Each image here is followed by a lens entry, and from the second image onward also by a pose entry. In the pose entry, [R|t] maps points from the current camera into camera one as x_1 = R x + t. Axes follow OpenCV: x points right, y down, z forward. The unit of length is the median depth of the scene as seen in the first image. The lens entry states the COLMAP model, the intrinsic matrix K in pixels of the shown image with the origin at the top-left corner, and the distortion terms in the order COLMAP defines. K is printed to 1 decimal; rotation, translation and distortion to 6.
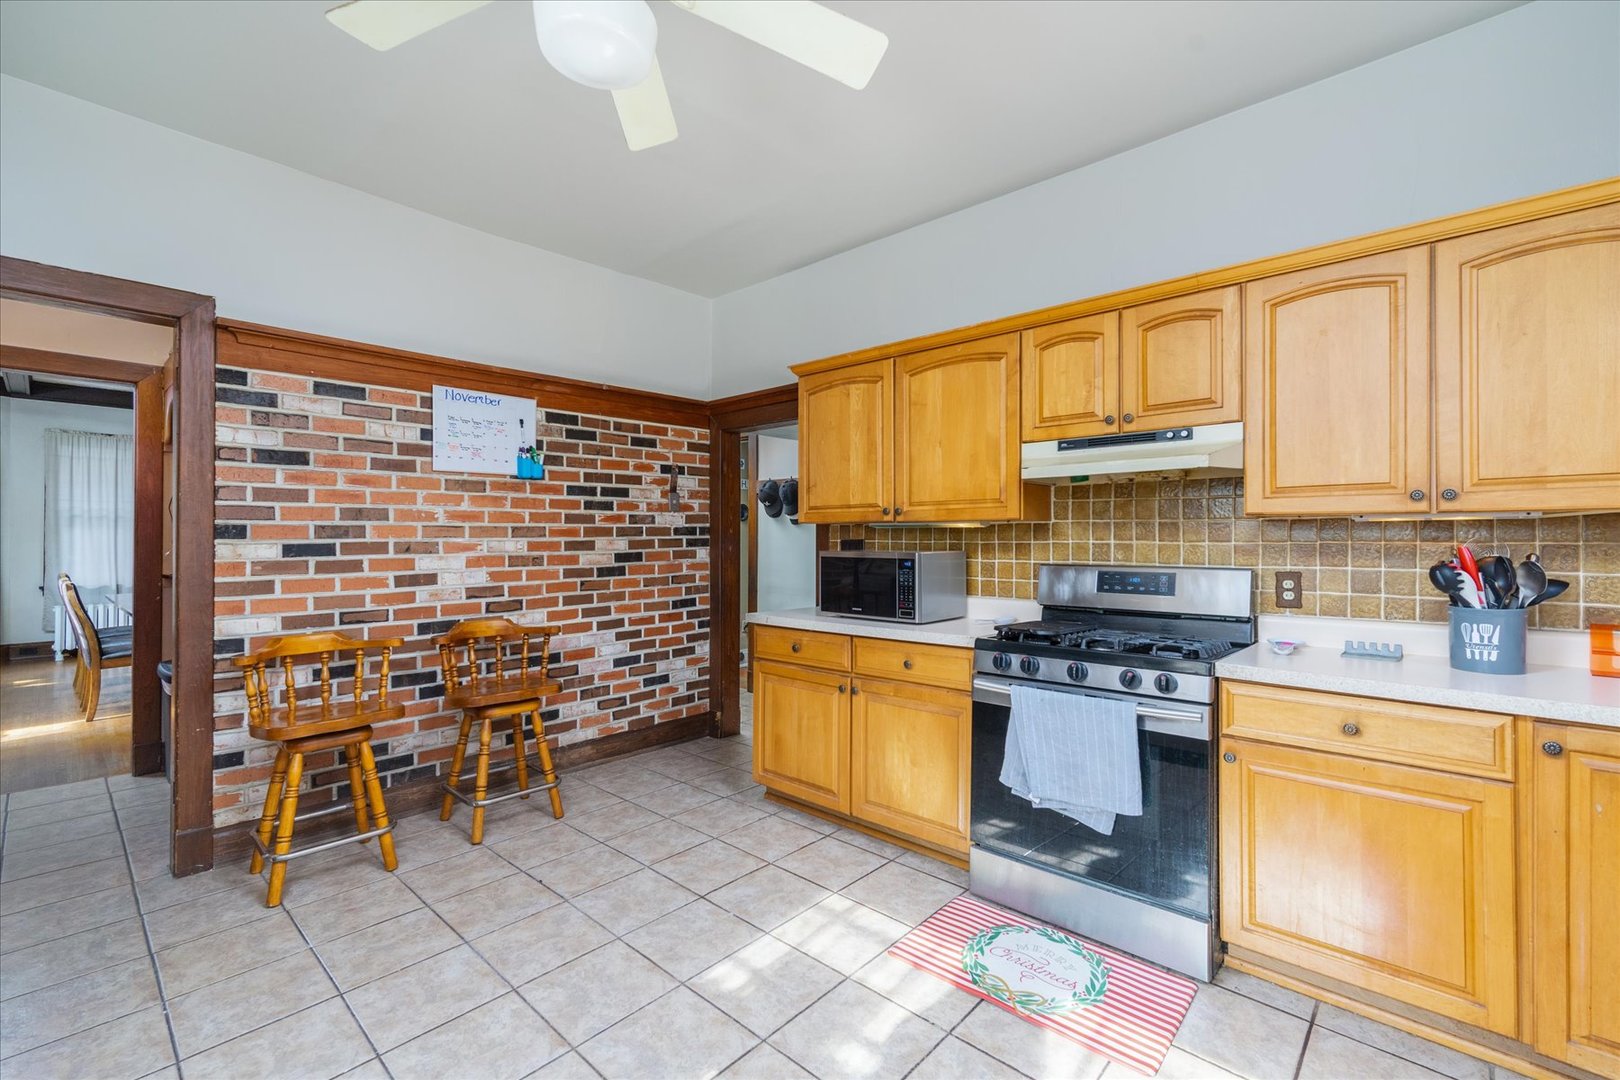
lens RADIAL K [[698.0, 0, 819.0], [0, 698.0, 539.7], [0, 0, 1]] dist [0.004311, 0.000715]
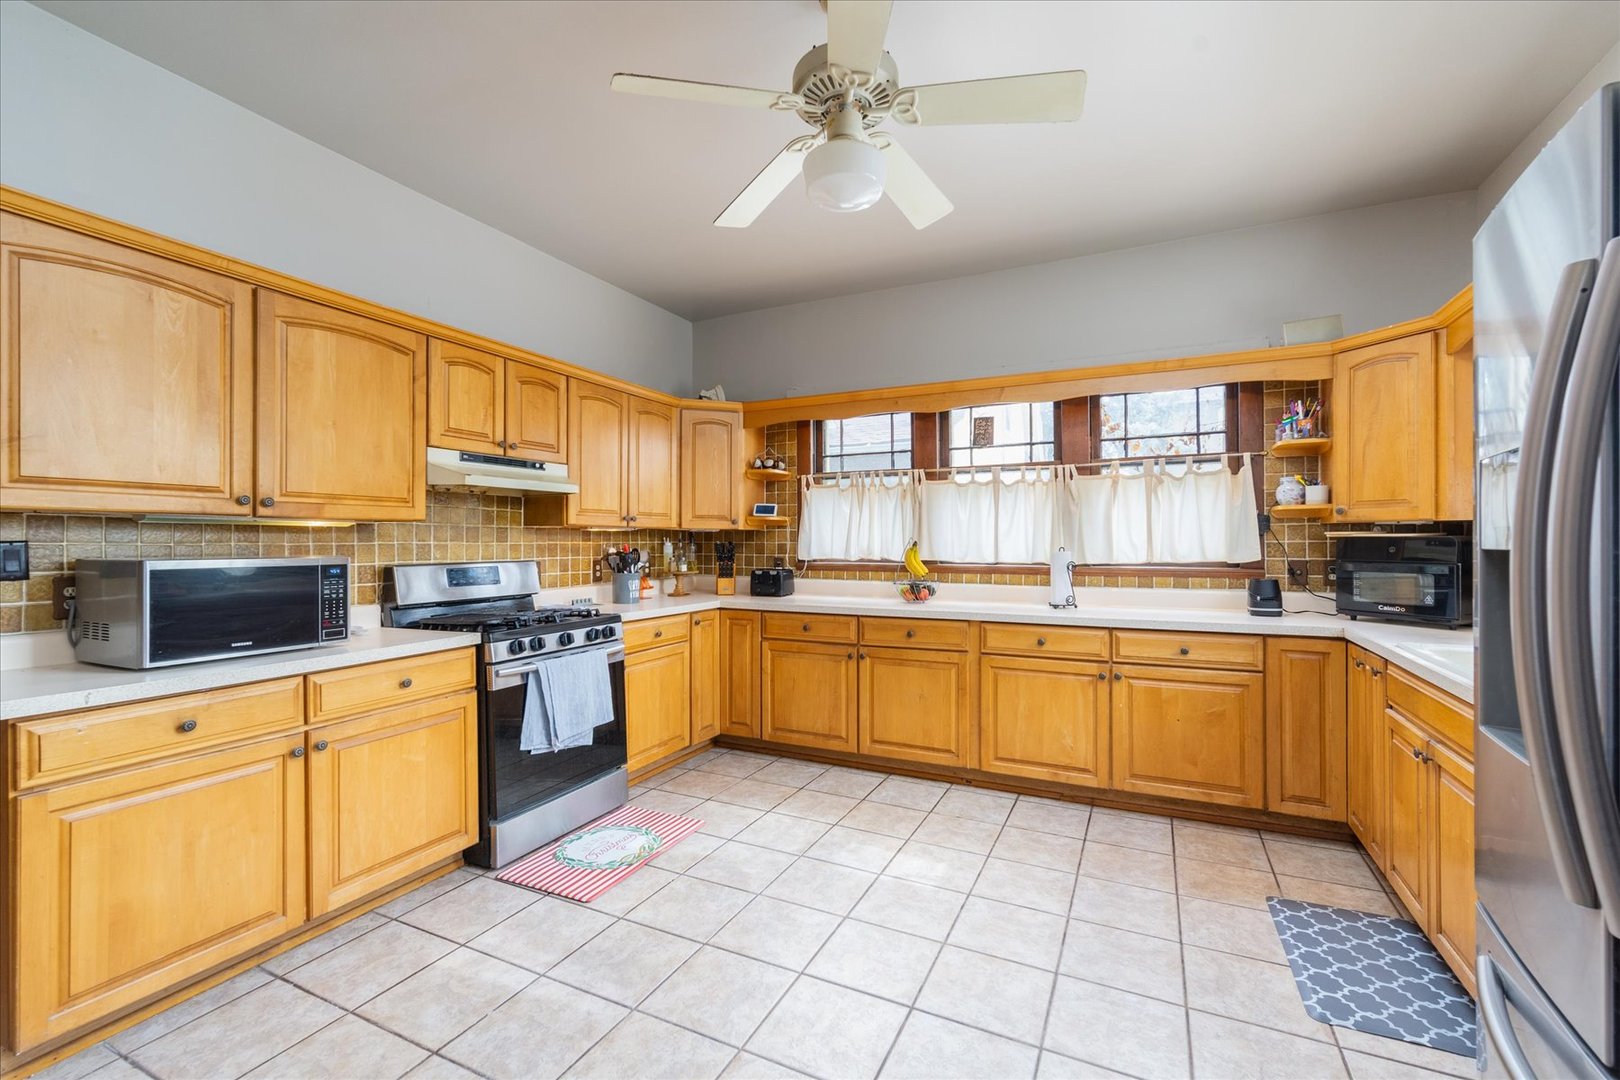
lens RADIAL K [[698.0, 0, 809.8], [0, 698.0, 542.4], [0, 0, 1]] dist [0.004311, 0.000715]
pose [[-0.284492, -0.002696, 0.958675, -0.861619], [-0.000660, 0.999996, 0.002616, -0.000580], [-0.958678, 0.000111, -0.284493, 0.765281]]
